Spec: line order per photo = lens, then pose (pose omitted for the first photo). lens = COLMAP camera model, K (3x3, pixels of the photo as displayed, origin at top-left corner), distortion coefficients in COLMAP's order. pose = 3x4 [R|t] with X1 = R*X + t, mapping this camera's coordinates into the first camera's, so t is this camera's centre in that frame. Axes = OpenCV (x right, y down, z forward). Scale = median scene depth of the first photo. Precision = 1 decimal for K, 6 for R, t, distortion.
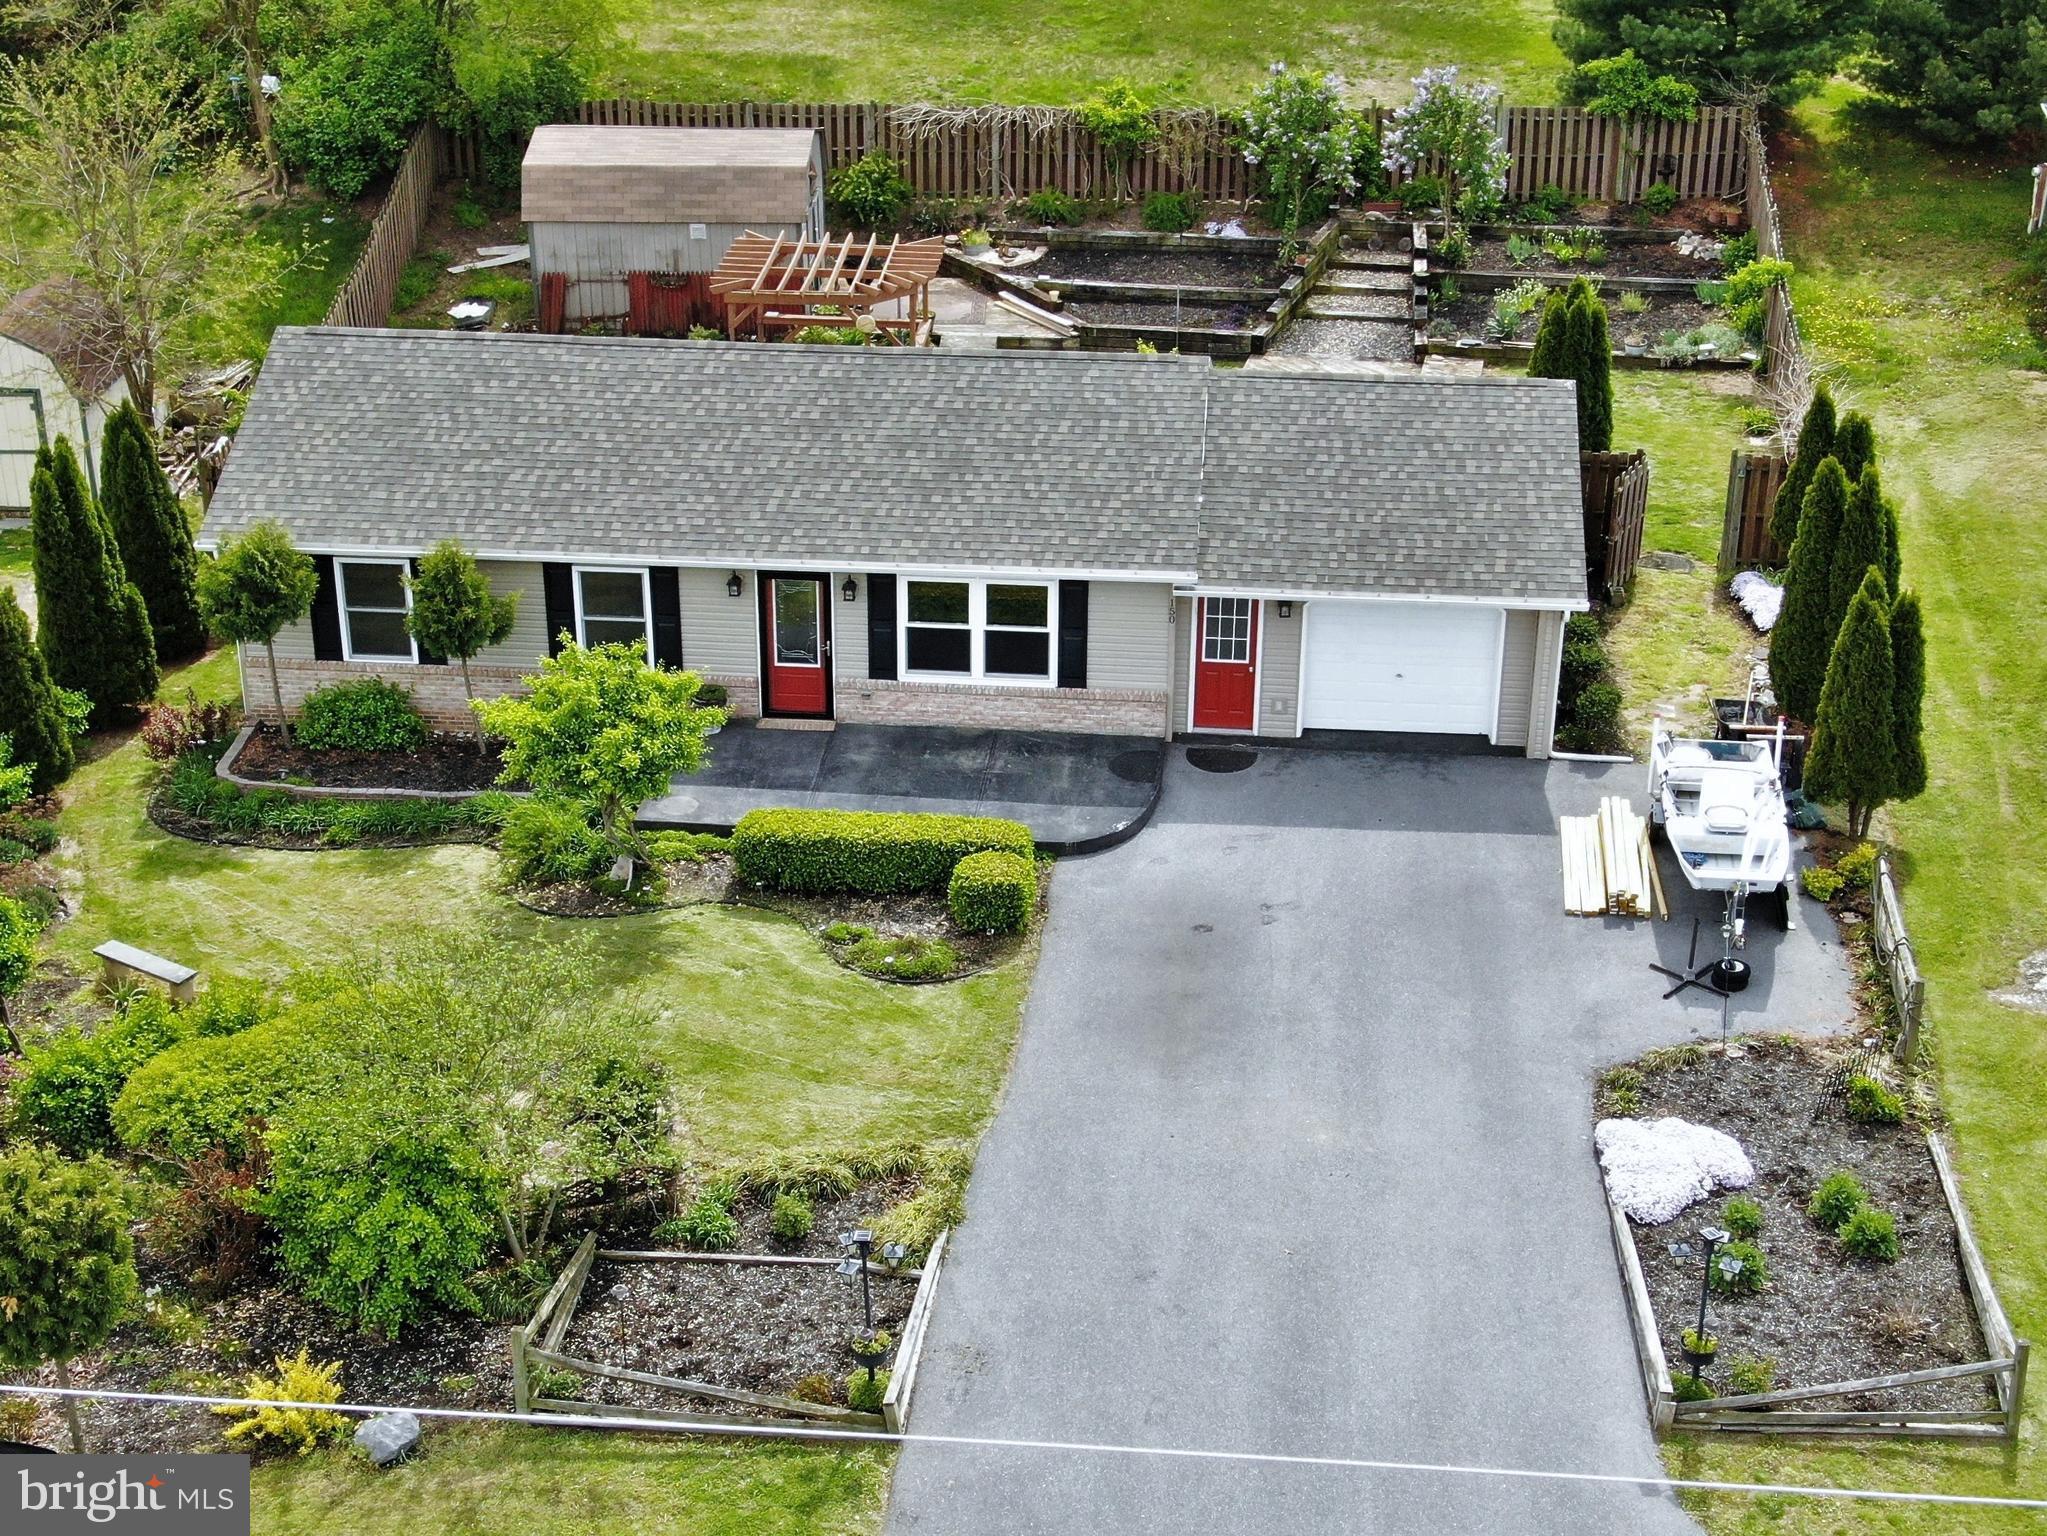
lens RADIAL K [[3046.6, 0, 1023.5], [0, 3046.6, 768.0], [0, 0, 1]] dist [0.042160, -0.077856]
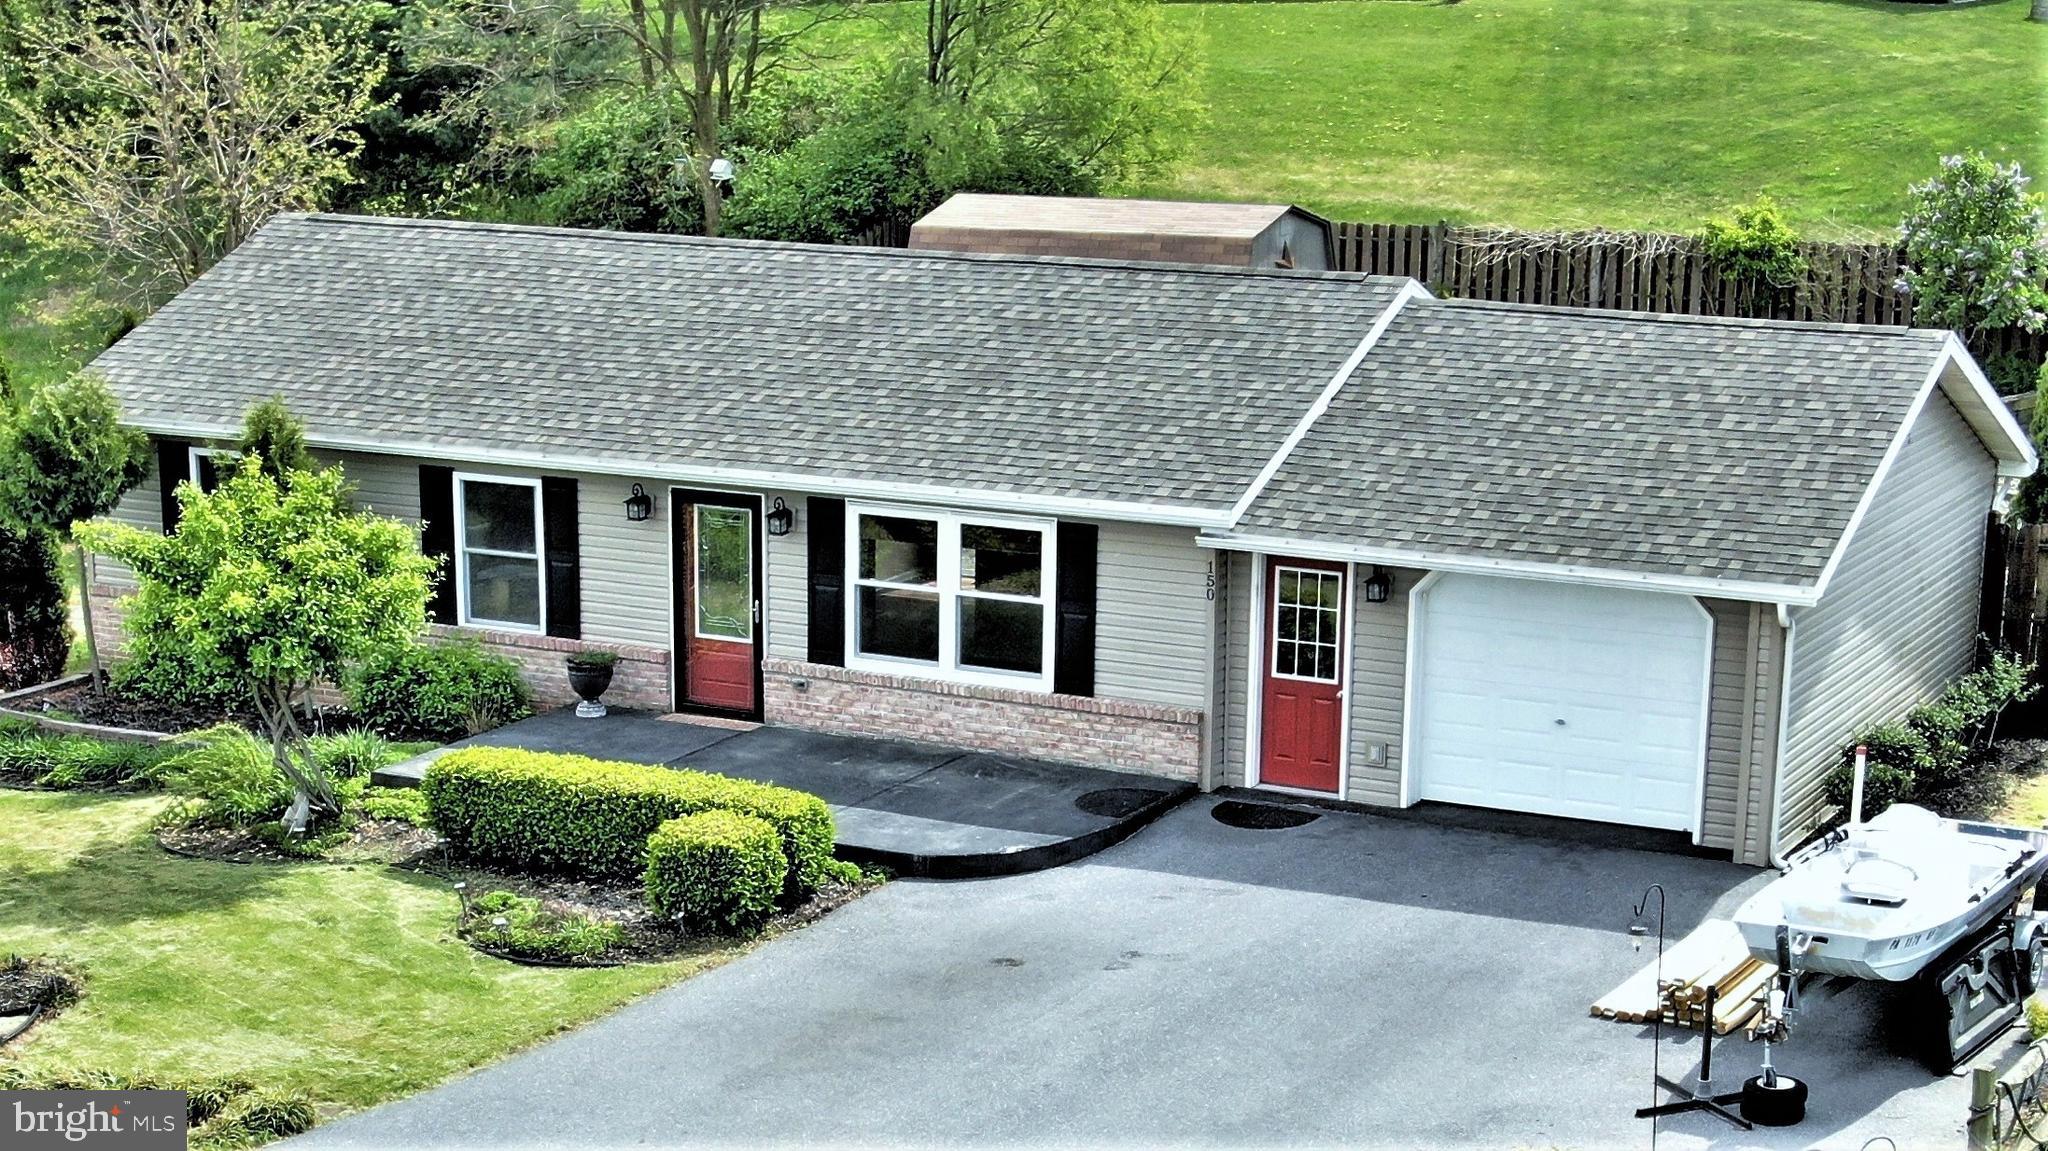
lens RADIAL K [[3571.6, 0, 1022.2], [0, 3571.6, 822.2], [0, 0, 1]] dist [-0.048749, 0.364345]
pose [[0.925150, 0.097216, -0.366943, 0.290698], [-0.164887, 0.973611, -0.157775, 0.123928], [0.341922, 0.206470, 0.916766, 0.283919]]
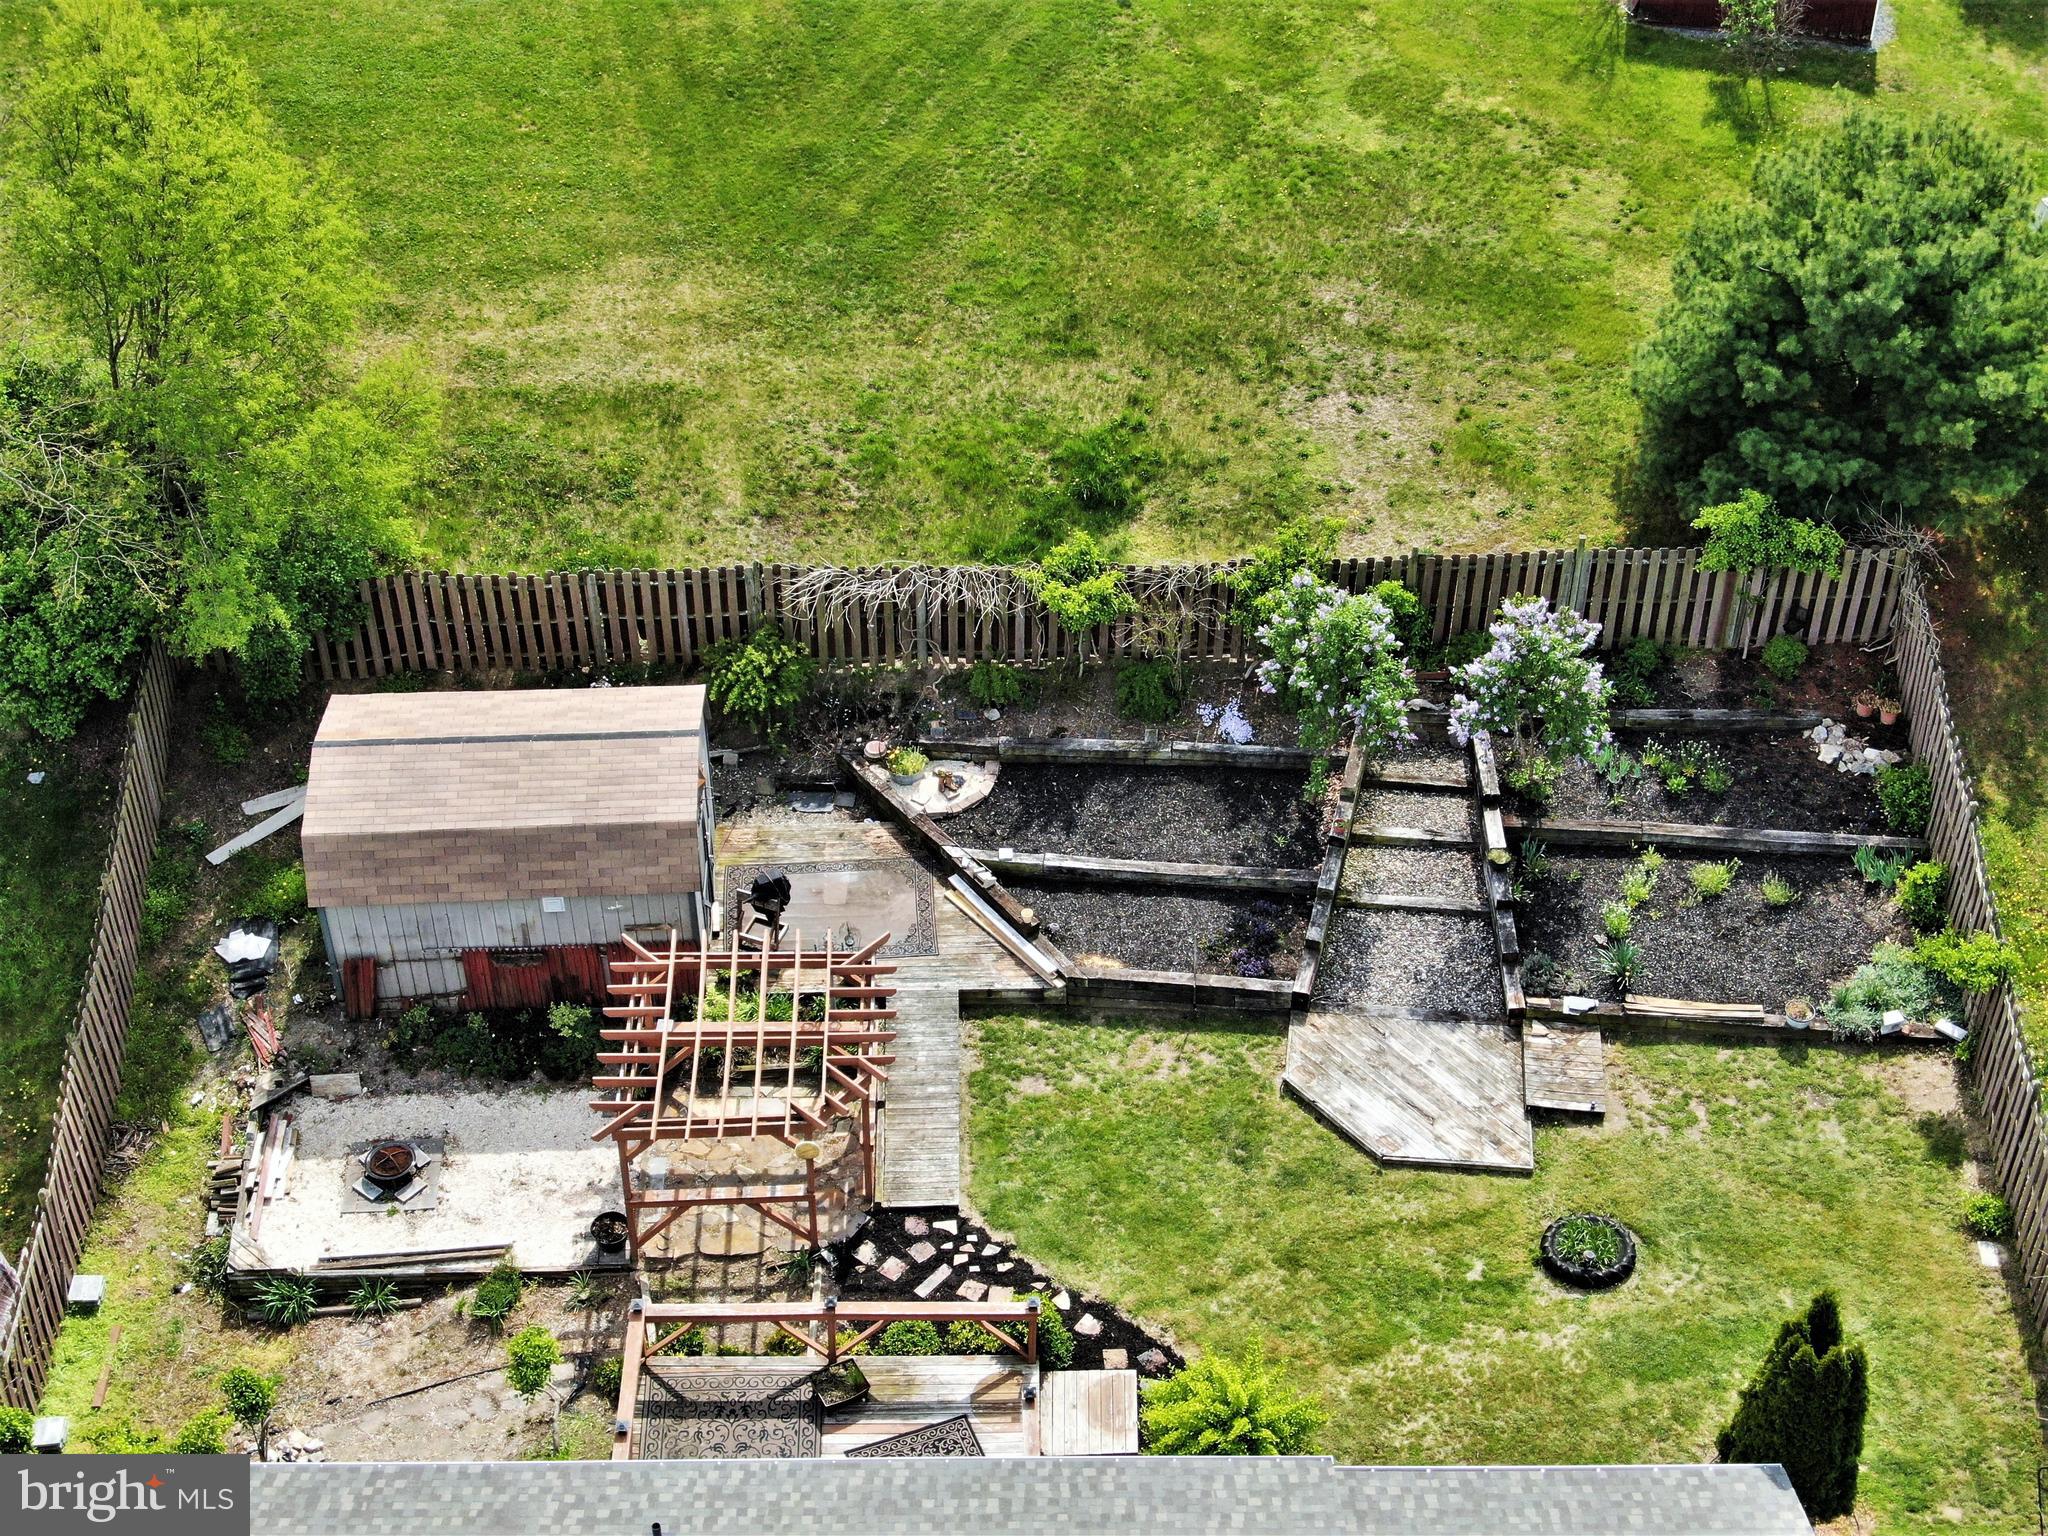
lens RADIAL K [[2897.9, 0, 1024.0], [0, 2897.9, 768.0], [0, 0, 1]] dist [0.452022, -2.781884]
pose [[0.995839, -0.062855, 0.065987, -0.051473], [0.043761, 0.964956, 0.258737, -0.534953], [-0.079938, -0.254773, 0.963691, 0.427222]]
